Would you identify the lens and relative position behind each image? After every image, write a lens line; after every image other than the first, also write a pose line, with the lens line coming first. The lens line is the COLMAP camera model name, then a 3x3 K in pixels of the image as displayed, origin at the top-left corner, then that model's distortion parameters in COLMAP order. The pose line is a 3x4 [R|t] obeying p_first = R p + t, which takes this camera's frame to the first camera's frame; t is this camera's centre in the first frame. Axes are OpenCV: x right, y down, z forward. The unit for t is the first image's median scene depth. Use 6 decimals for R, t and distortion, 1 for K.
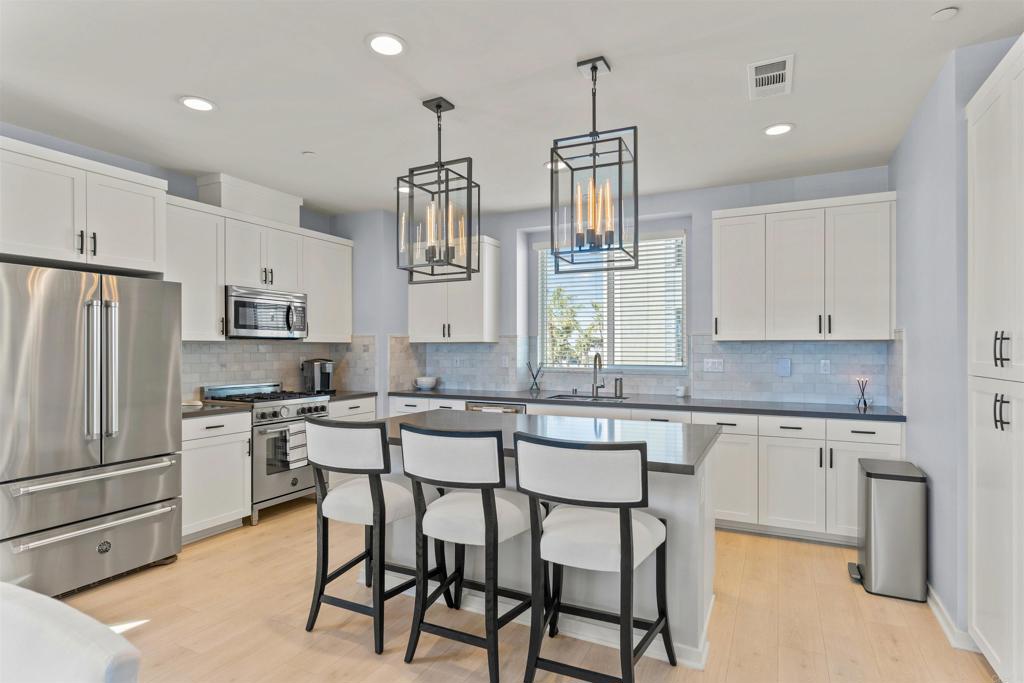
lens RADIAL K [[536.6, 0, 511.8], [0, 536.6, 343.8], [0, 0, 1]] dist [-0.003314, 0.001364]
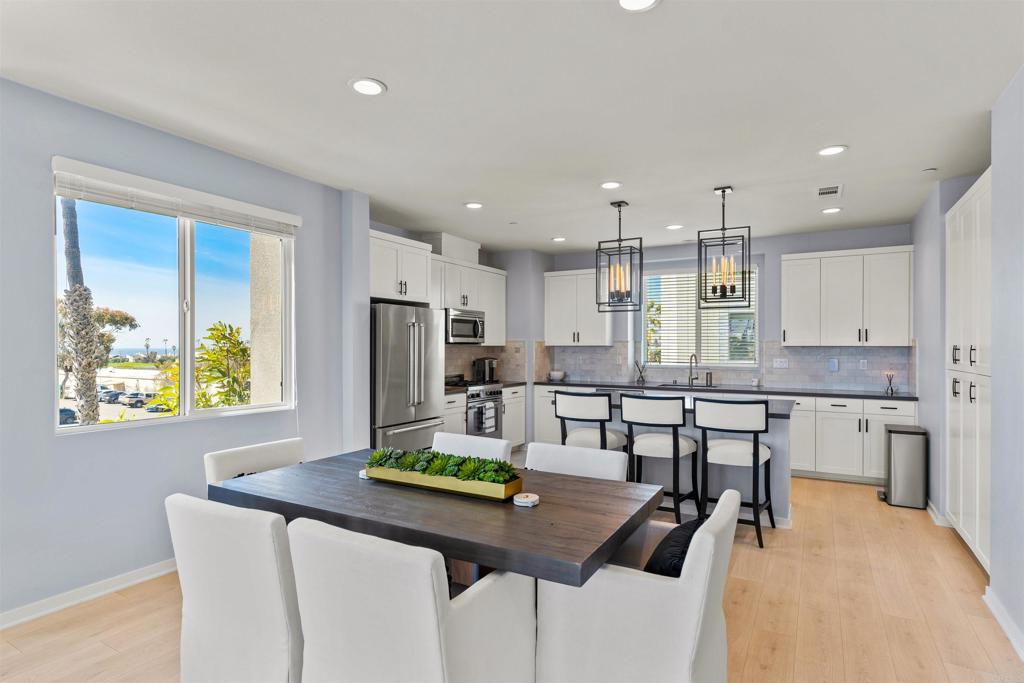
lens RADIAL K [[536.6, 0, 513.3], [0, 536.6, 343.4], [0, 0, 1]] dist [-0.003314, 0.001364]
pose [[0.998335, 0.001780, -0.057662, -0.285097], [-0.001663, 0.999996, 0.002065, -0.015890], [0.057665, -0.001966, 0.998334, -0.516892]]
